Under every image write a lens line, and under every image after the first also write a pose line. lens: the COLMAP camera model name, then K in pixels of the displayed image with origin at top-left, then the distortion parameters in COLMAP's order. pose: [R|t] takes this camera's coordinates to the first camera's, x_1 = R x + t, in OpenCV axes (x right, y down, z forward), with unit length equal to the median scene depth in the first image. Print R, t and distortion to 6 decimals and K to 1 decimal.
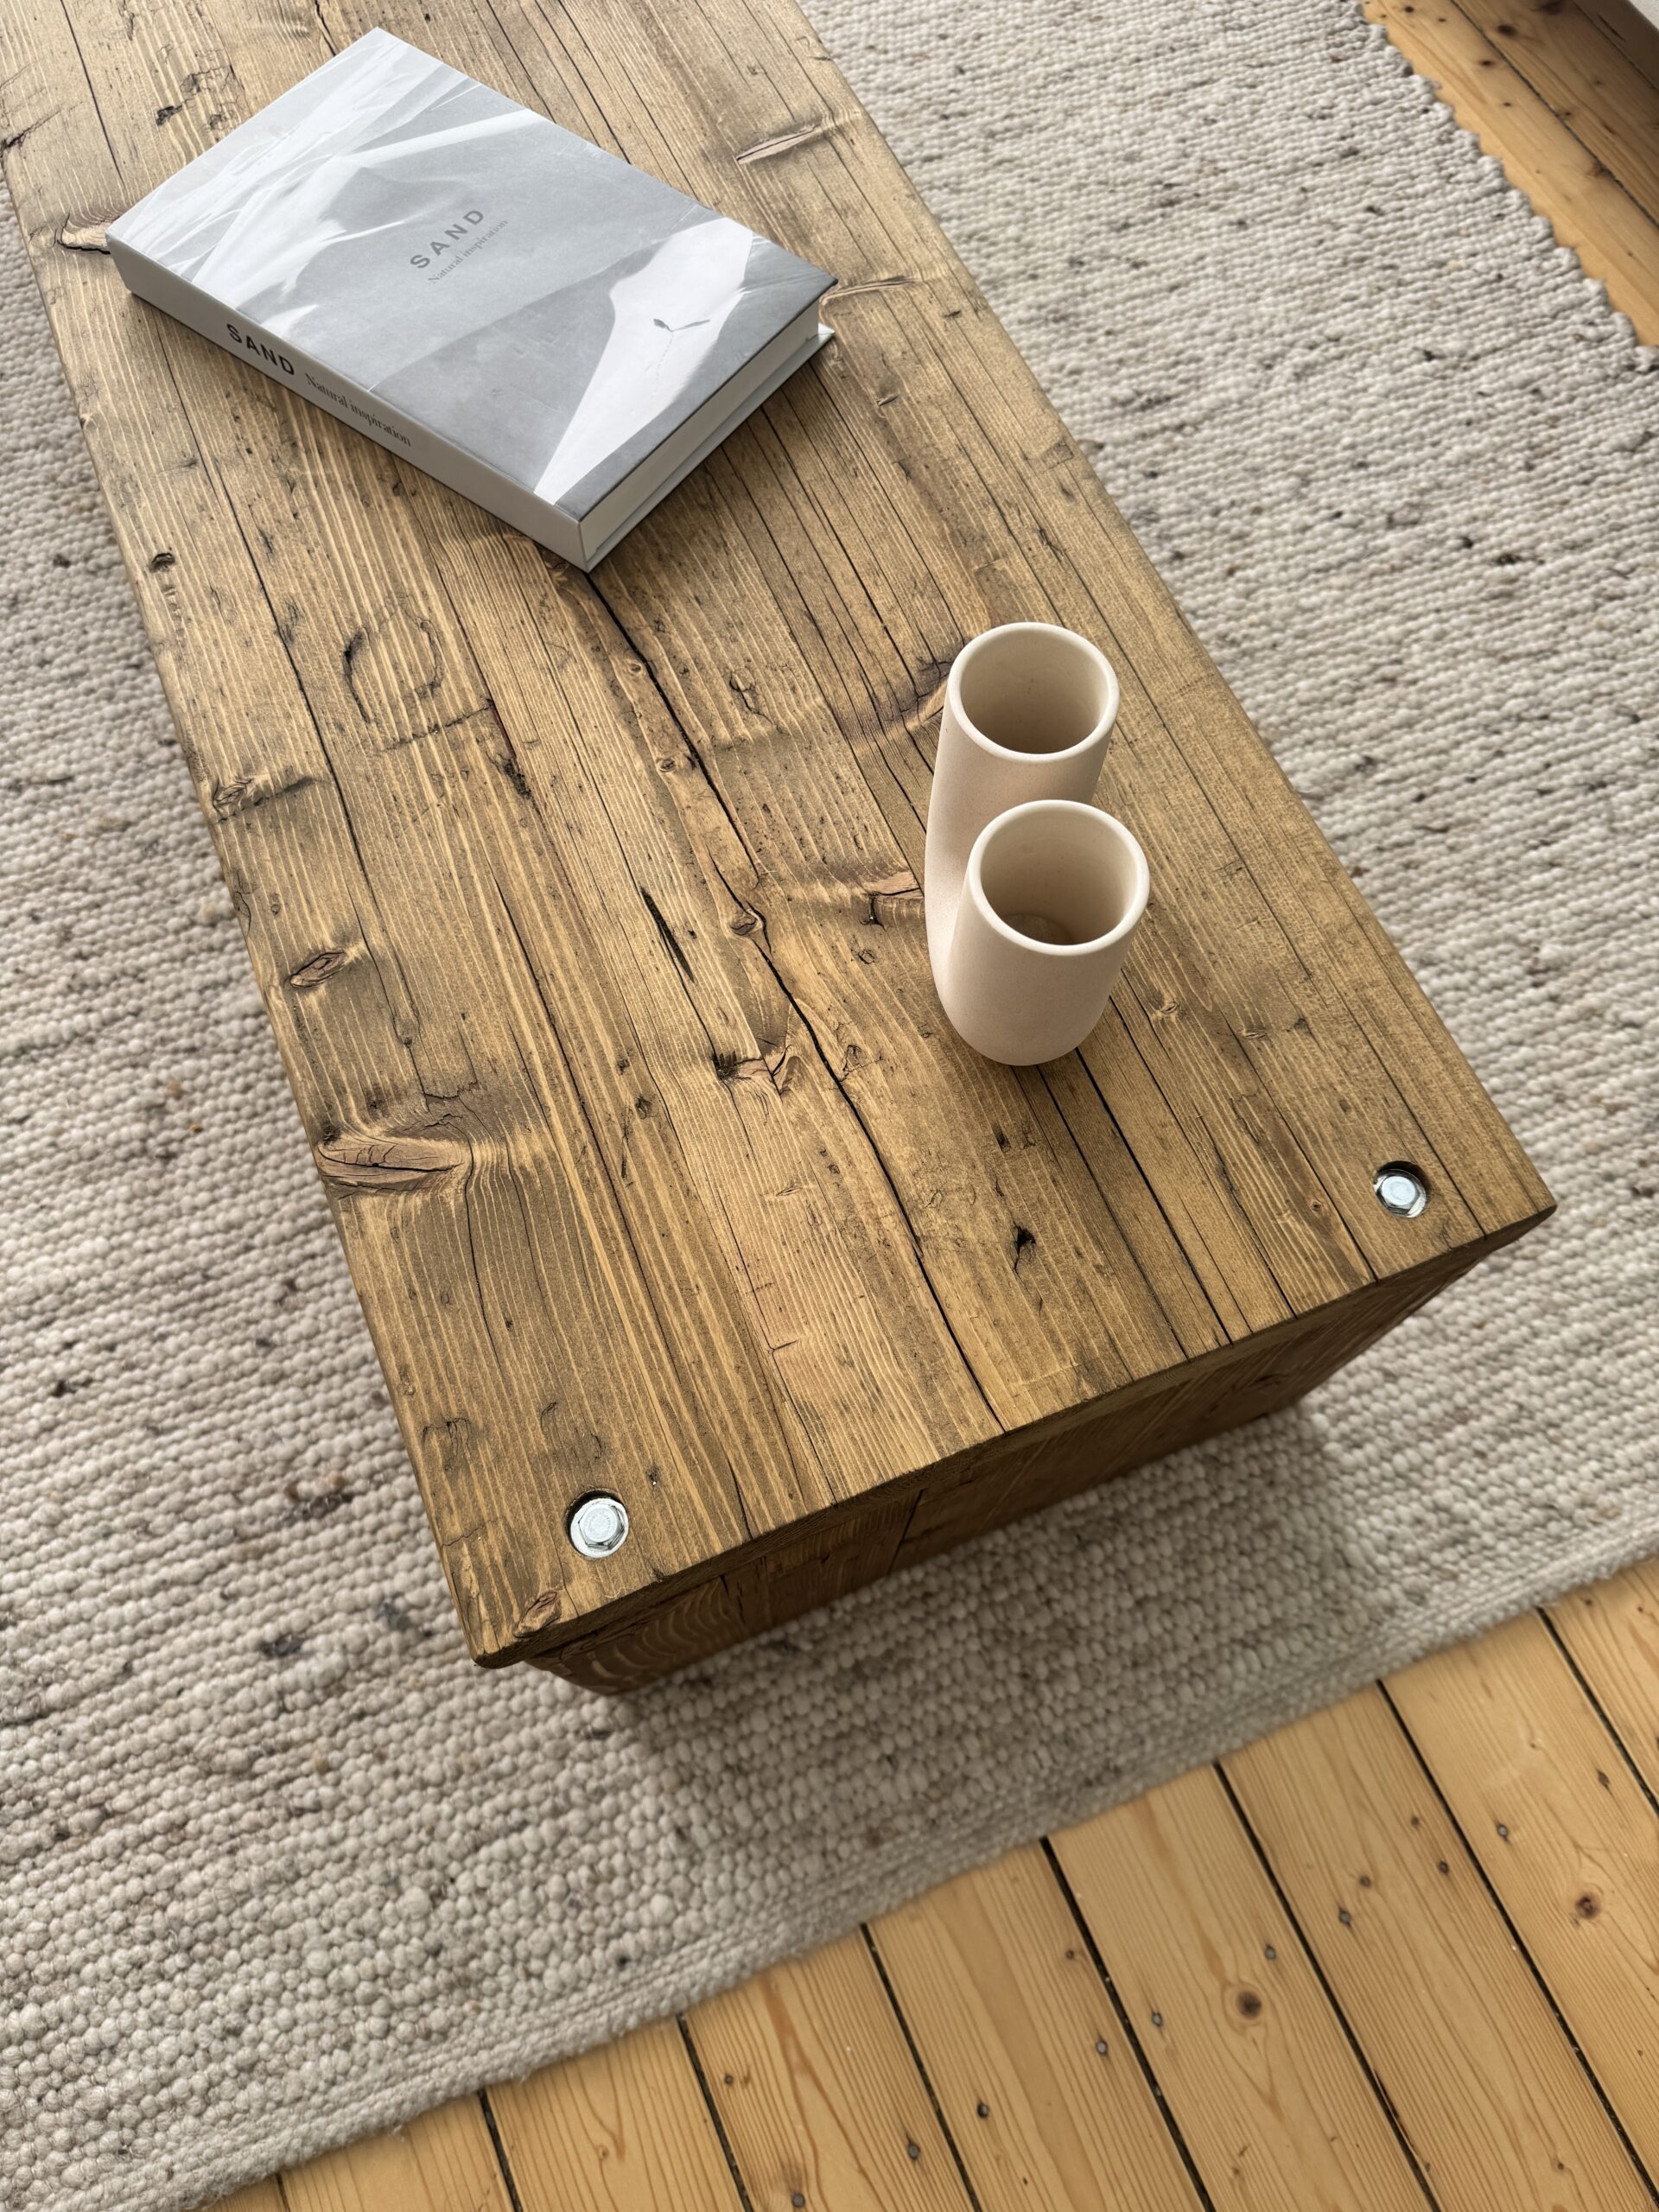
lens RADIAL K [[1609.2, 0, 829.5], [0, 1609.2, 1106.0], [0, 0, 1]] dist [-0.002979, -0.004354]
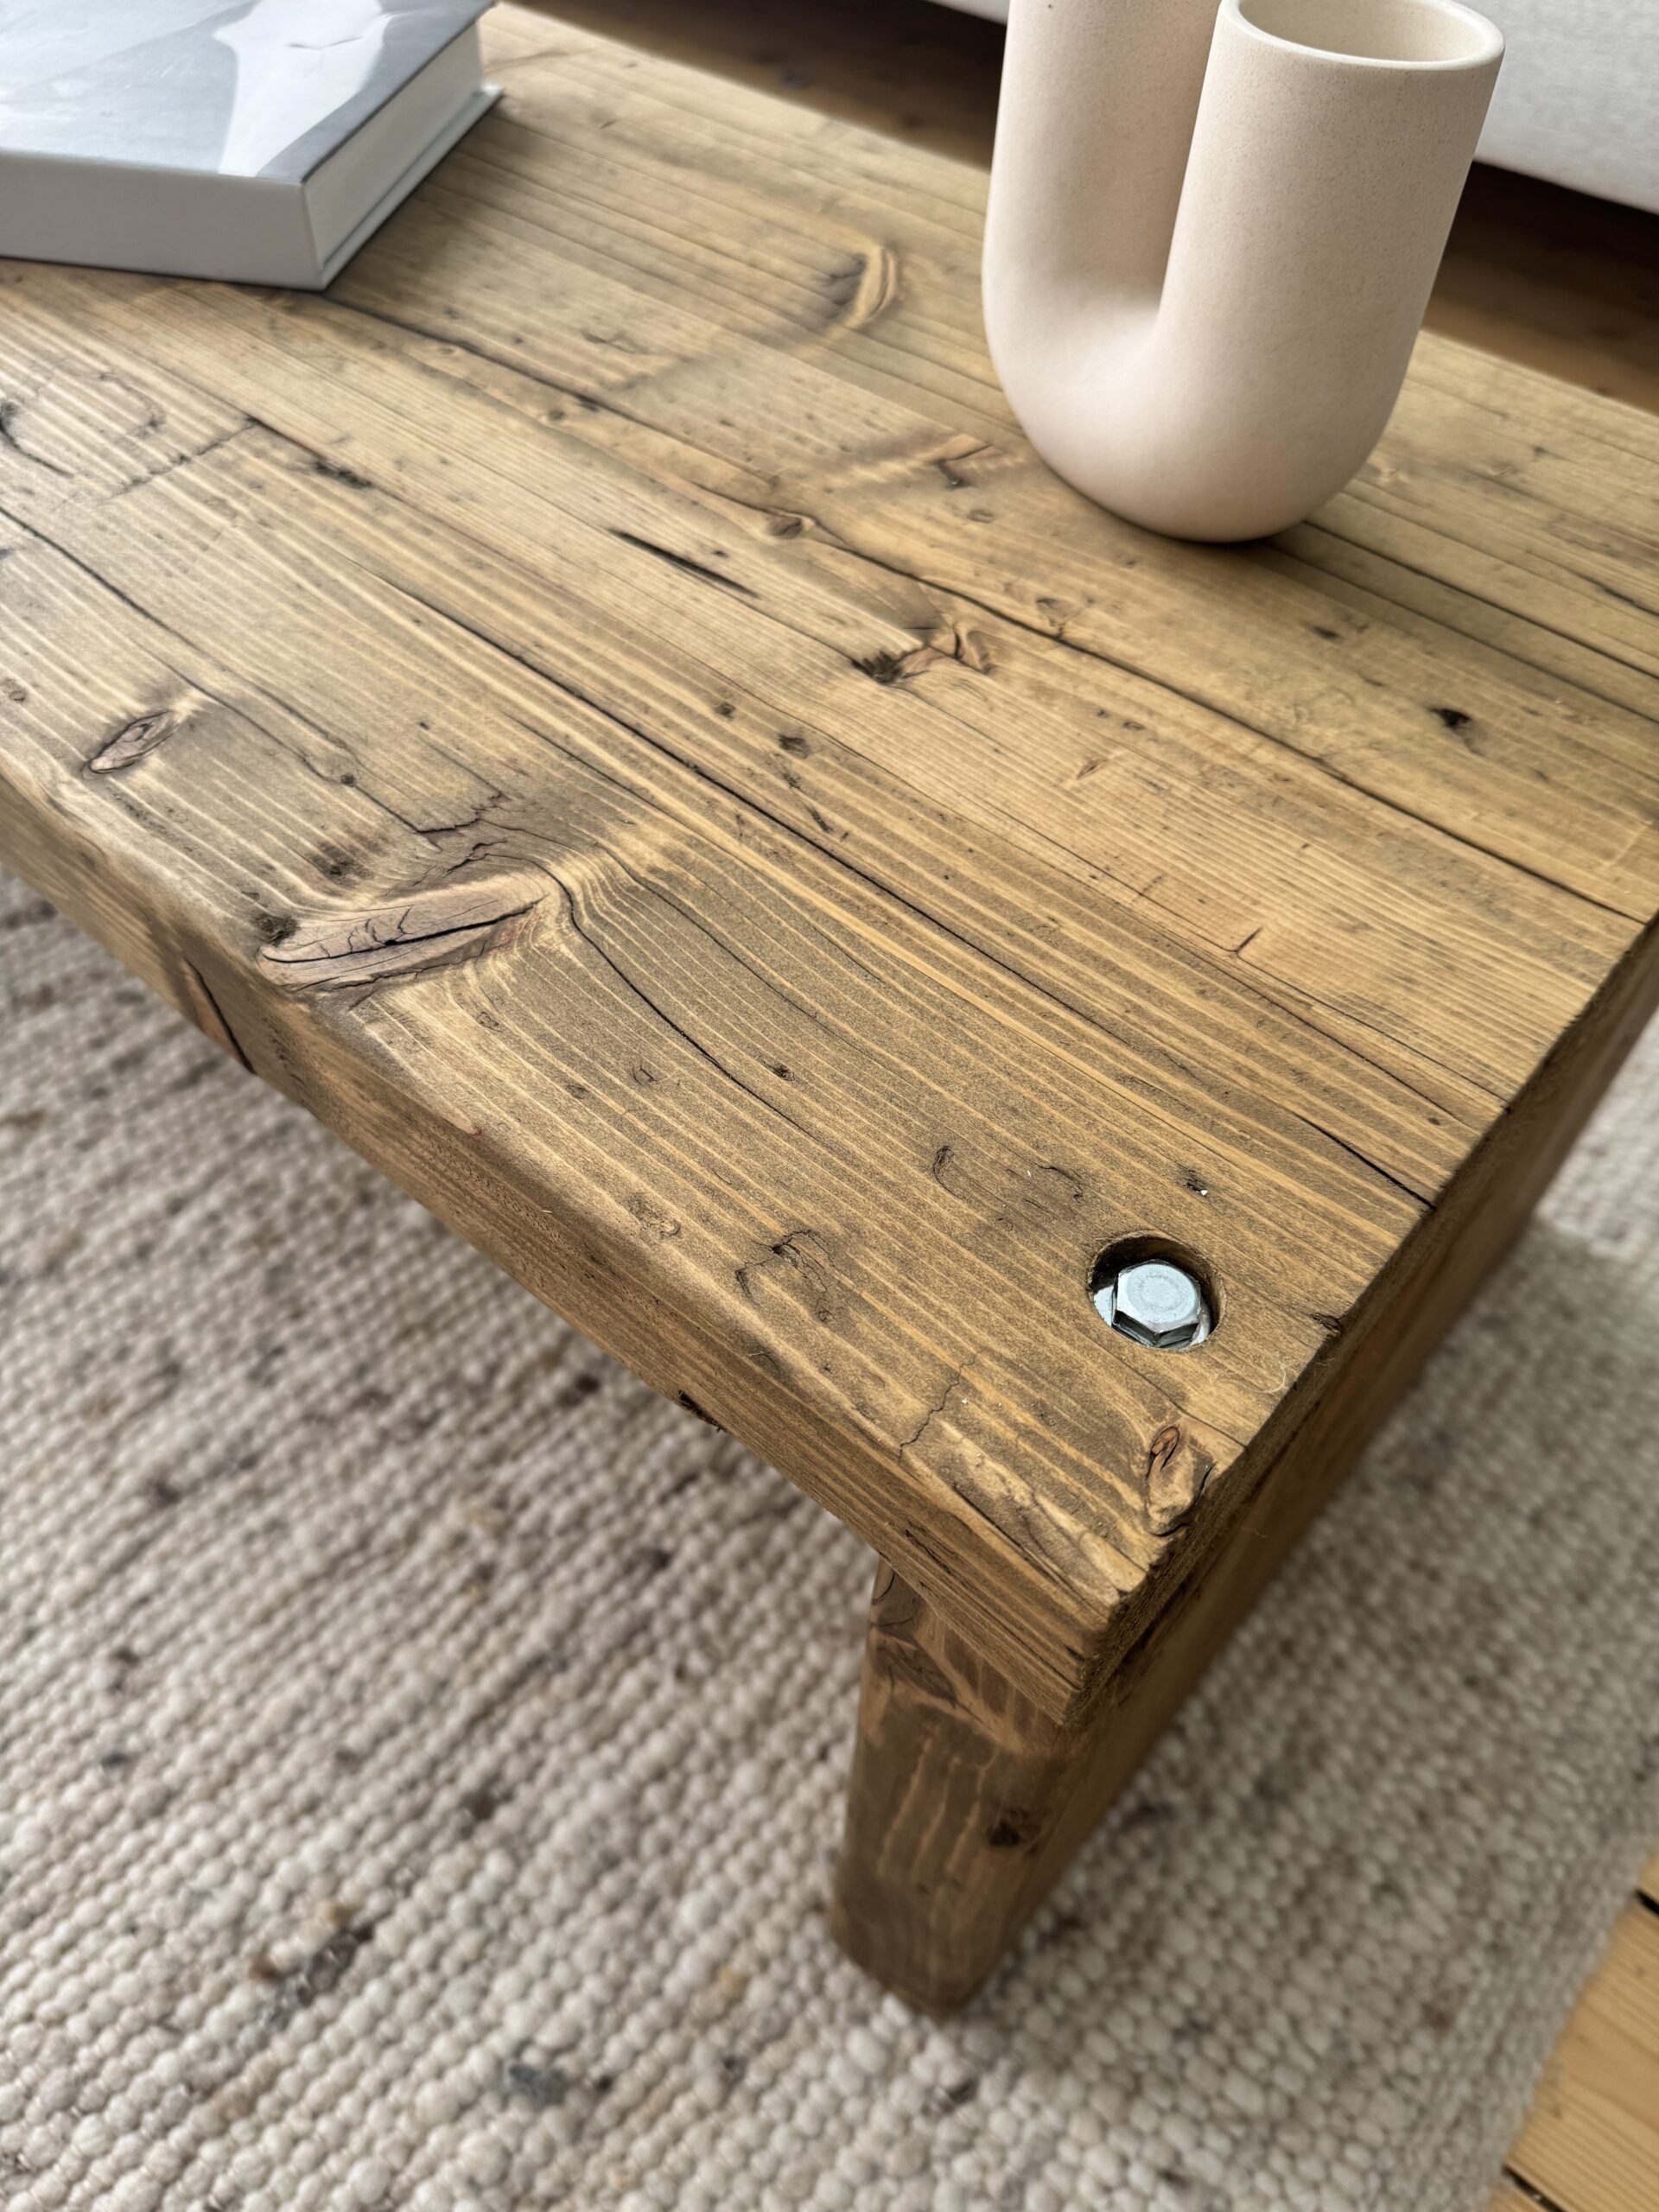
lens RADIAL K [[1631.9, 0, 836.4], [0, 1631.9, 1104.7], [0, 0, 1]] dist [-0.031386, -0.006800]
pose [[0.890839, -0.333465, 0.308556, -0.254607], [0.406604, 0.888179, -0.214036, 0.192713], [-0.202680, 0.316131, 0.926813, 0.387772]]
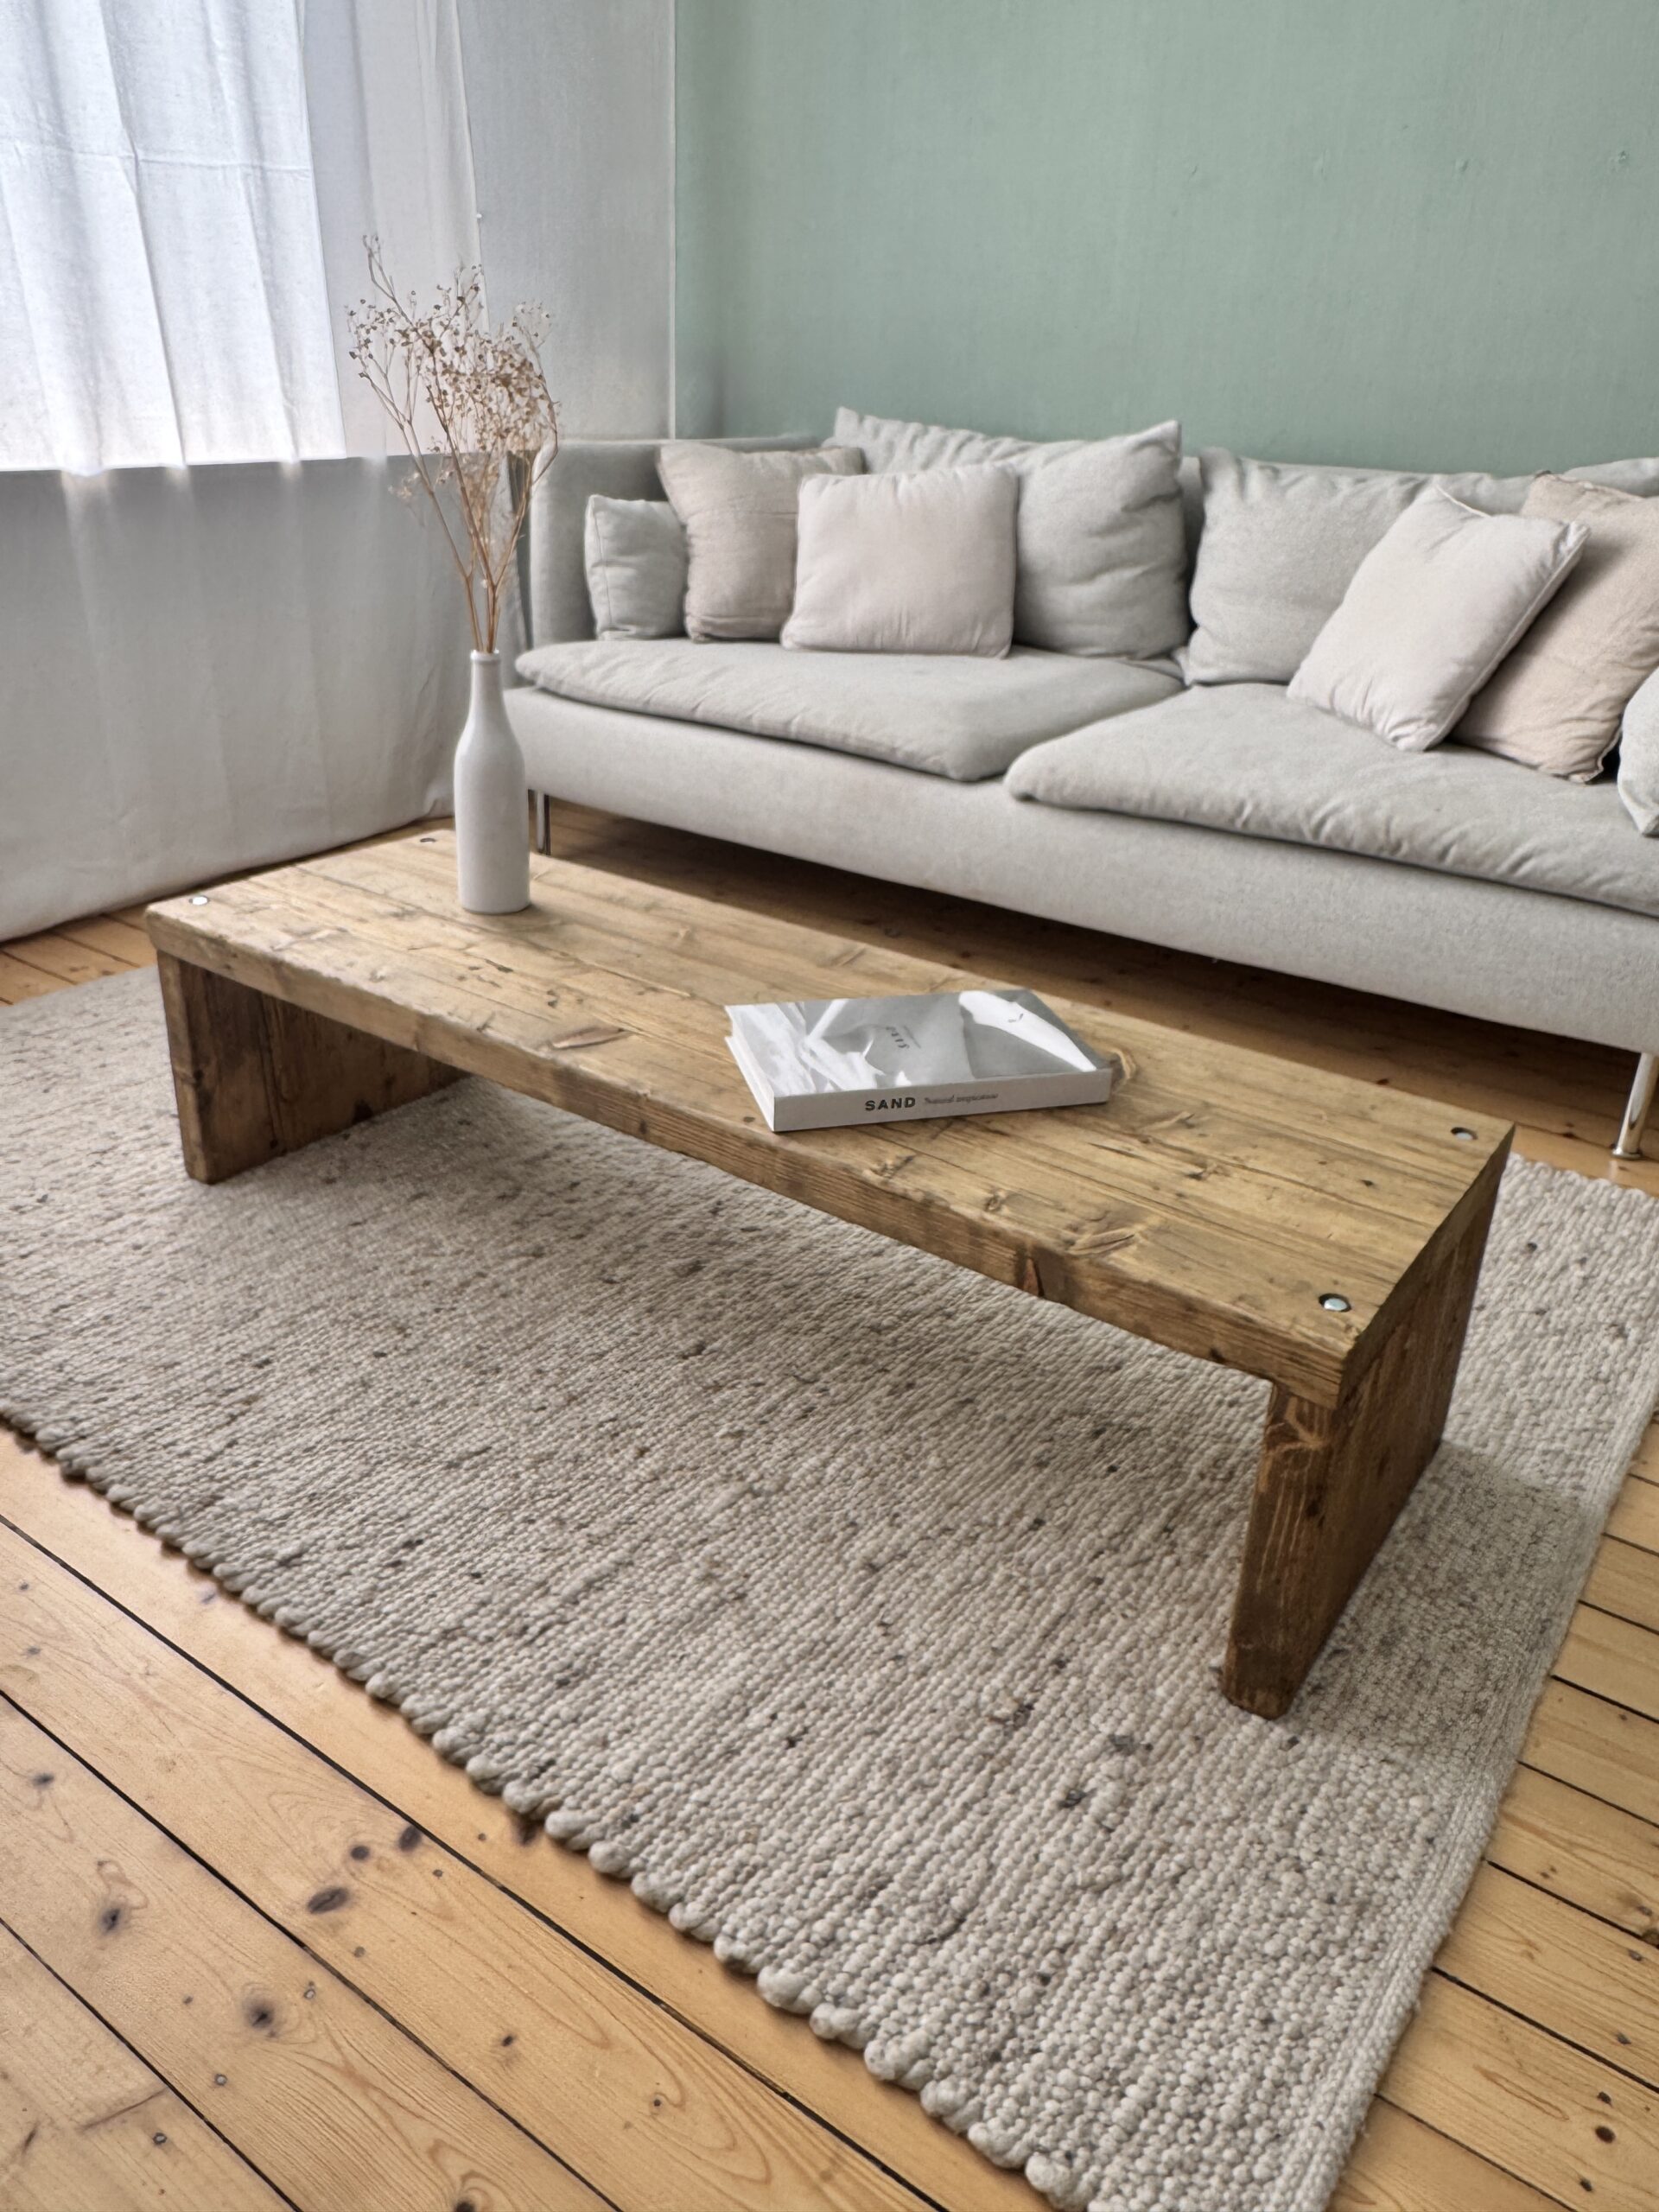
lens RADIAL K [[1570.9, 0, 823.2], [0, 1570.9, 1009.0], [0, 0, 1]] dist [-0.002139, 0.004385]
pose [[0.849583, -0.190136, 0.491992, -1.080521], [0.475983, 0.678269, -0.559813, 0.552351], [-0.227263, 0.709788, 0.666748, -0.262728]]
